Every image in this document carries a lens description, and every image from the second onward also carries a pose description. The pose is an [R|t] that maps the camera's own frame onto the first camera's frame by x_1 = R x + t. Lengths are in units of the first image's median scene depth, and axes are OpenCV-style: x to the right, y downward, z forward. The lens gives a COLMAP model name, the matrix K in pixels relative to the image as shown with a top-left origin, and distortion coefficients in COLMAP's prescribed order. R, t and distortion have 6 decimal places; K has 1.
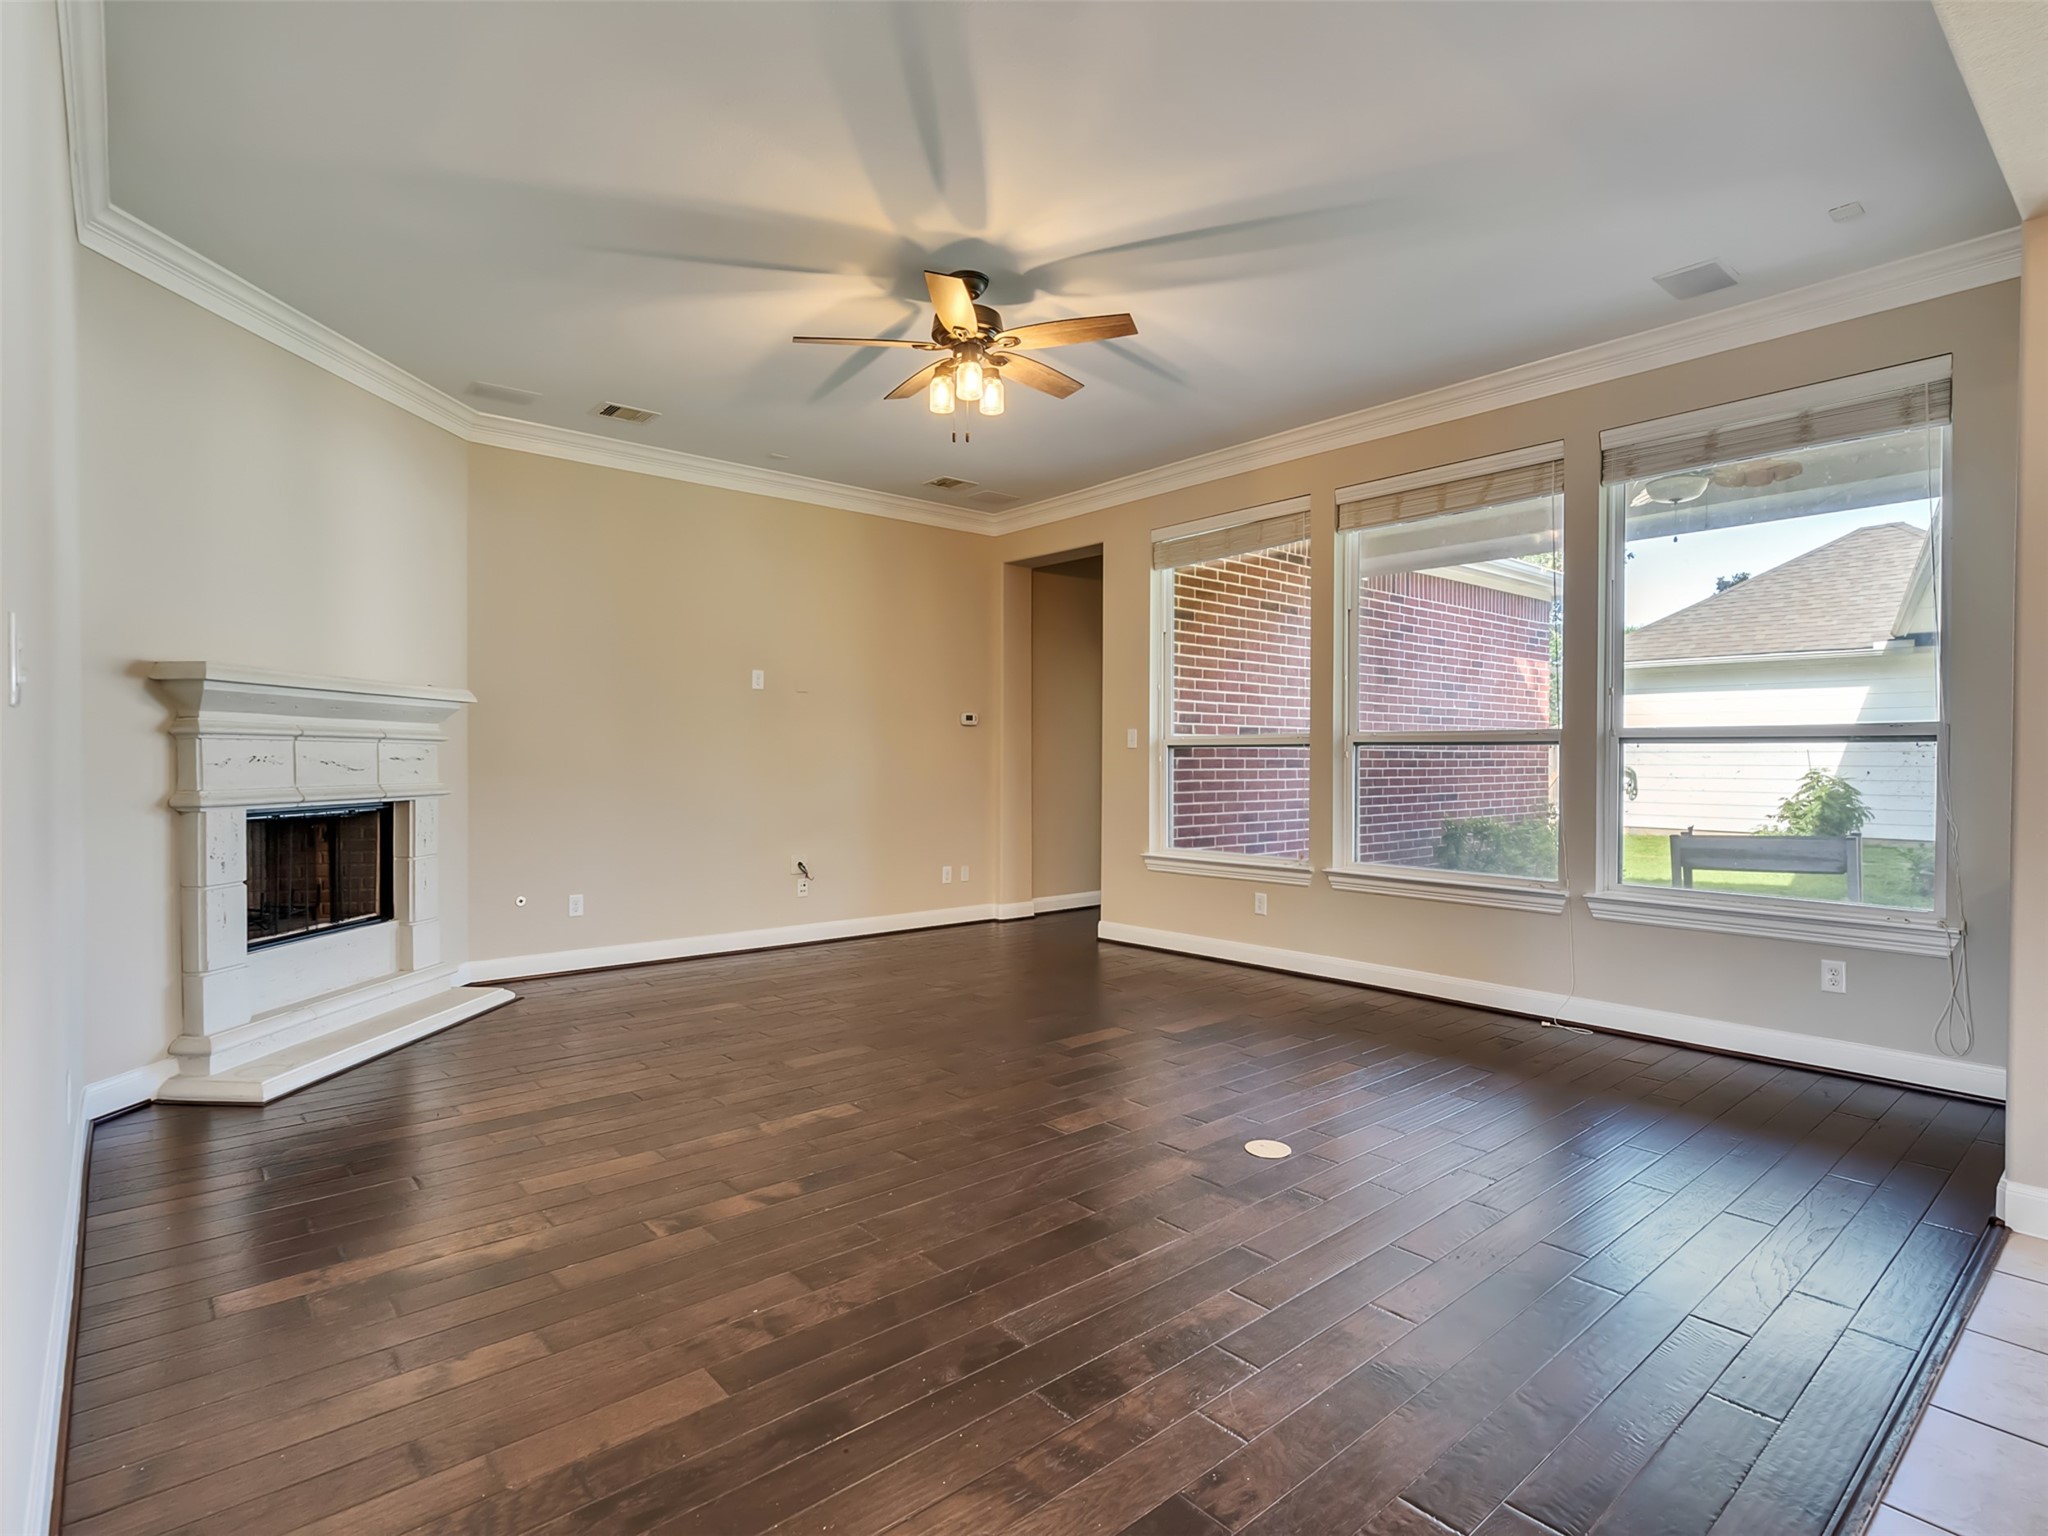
lens RADIAL K [[1051.1, 0, 1010.2], [0, 1051.1, 766.6], [0, 0, 1]] dist [0.002495, 0.000120]
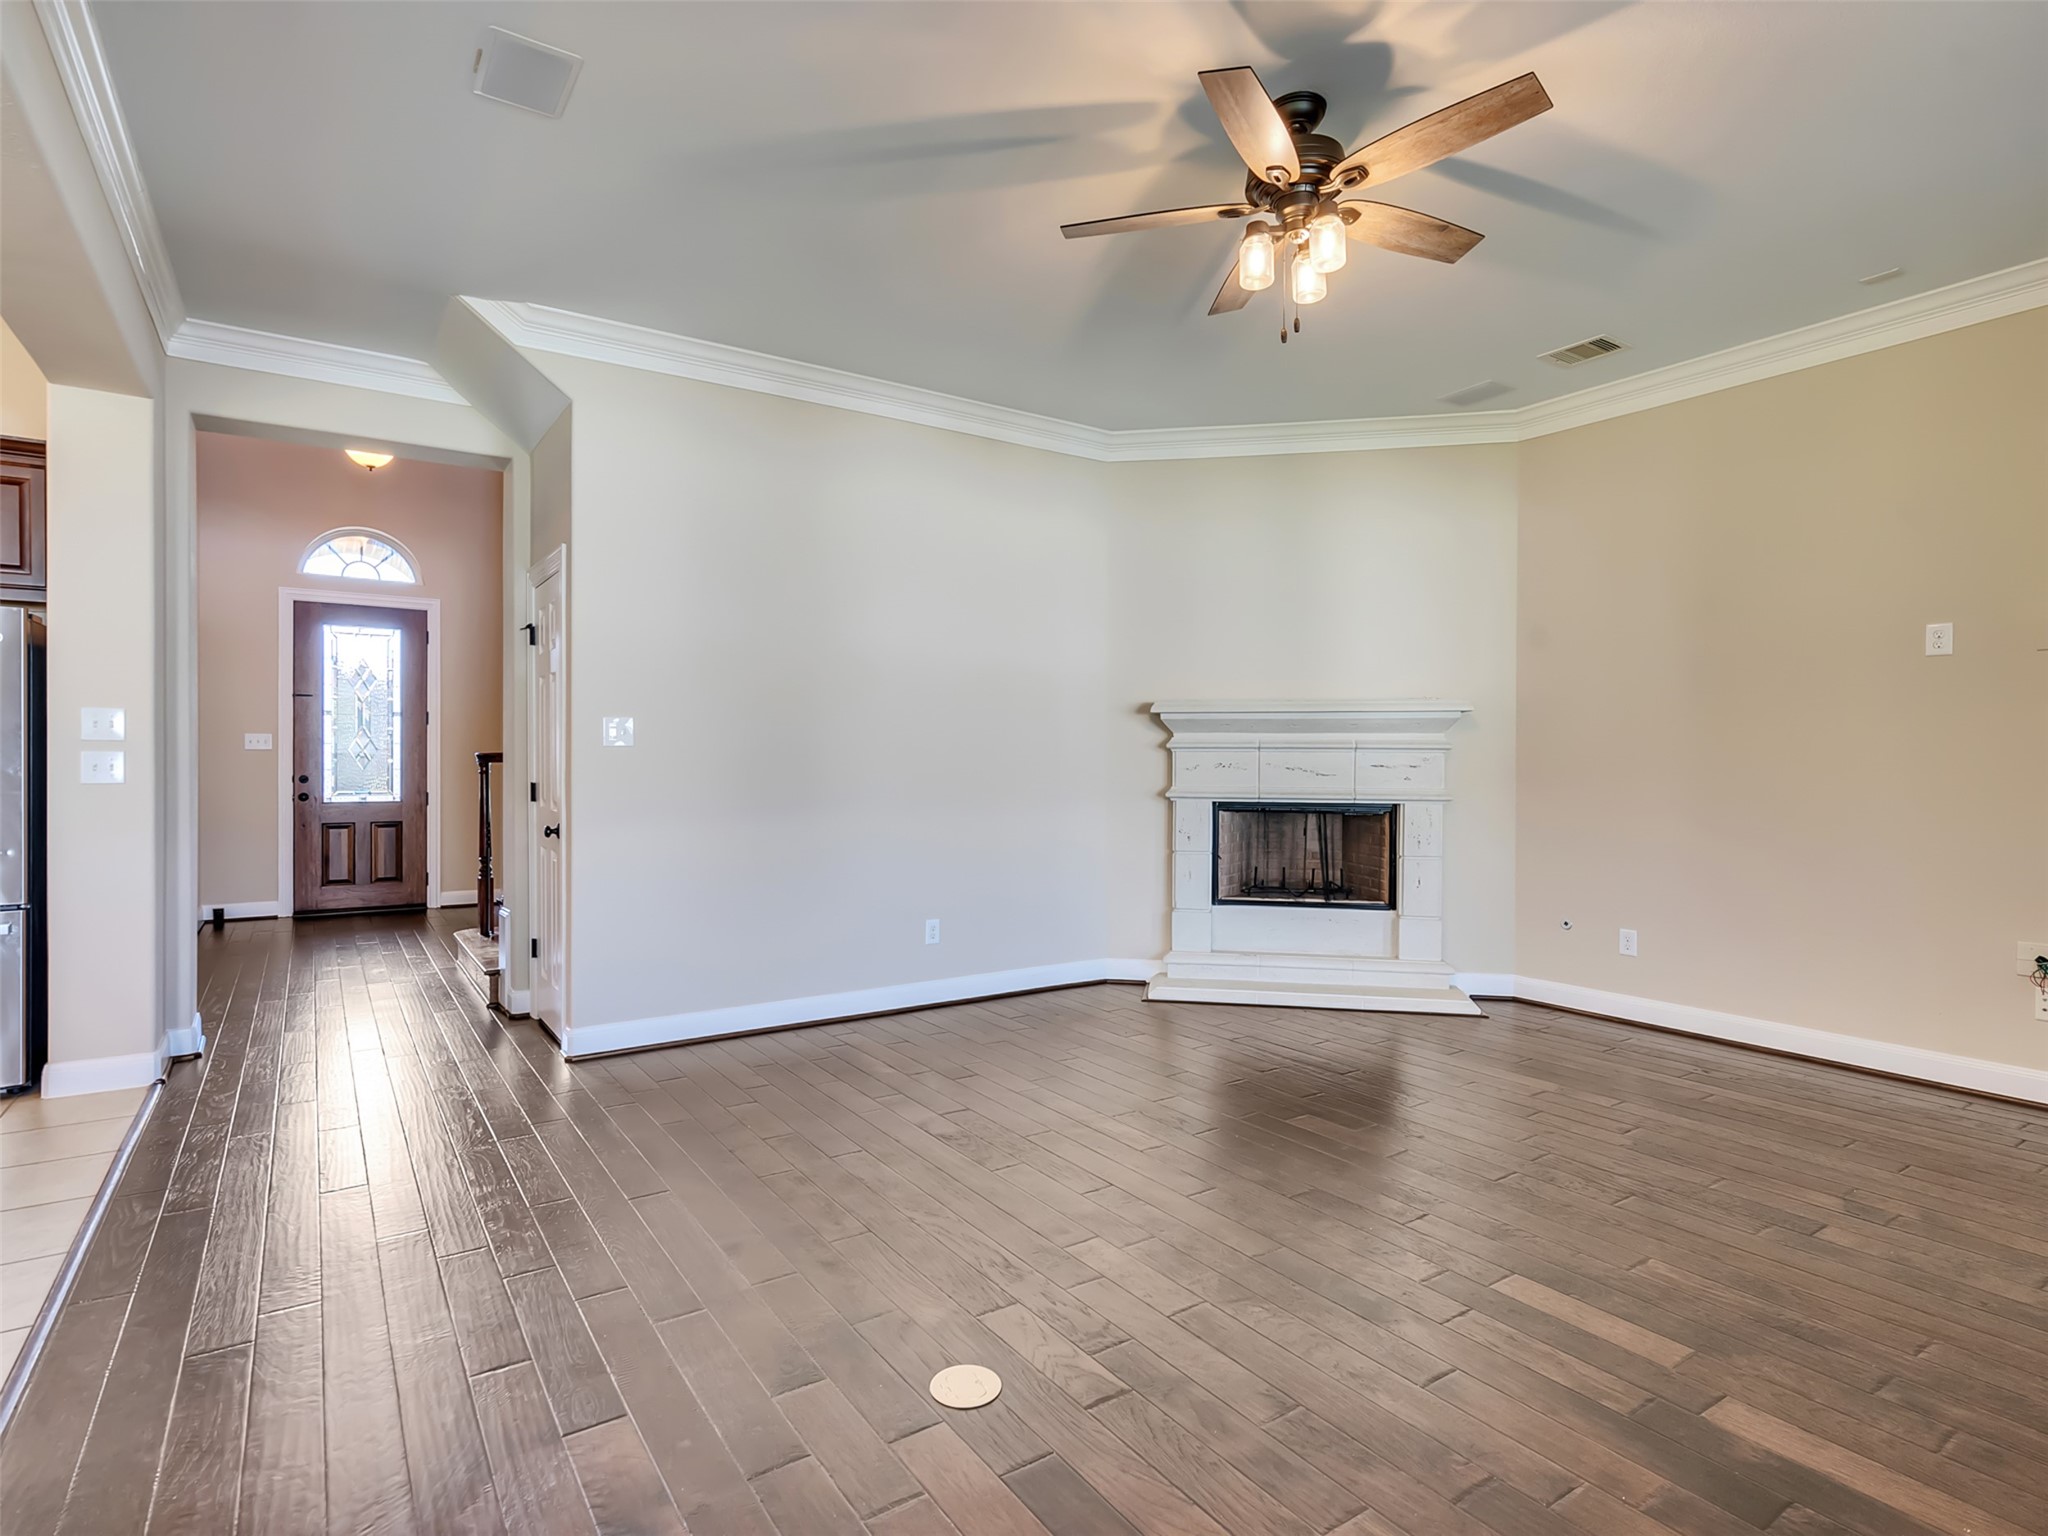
lens RADIAL K [[1051.1, 0, 1013.1], [0, 1051.1, 767.1], [0, 0, 1]] dist [0.002495, 0.000120]
pose [[-0.109826, 0.004785, -0.993939, 0.497549], [-0.010280, 0.999929, 0.005950, -0.007573], [0.993898, 0.010871, -0.109769, 0.628080]]
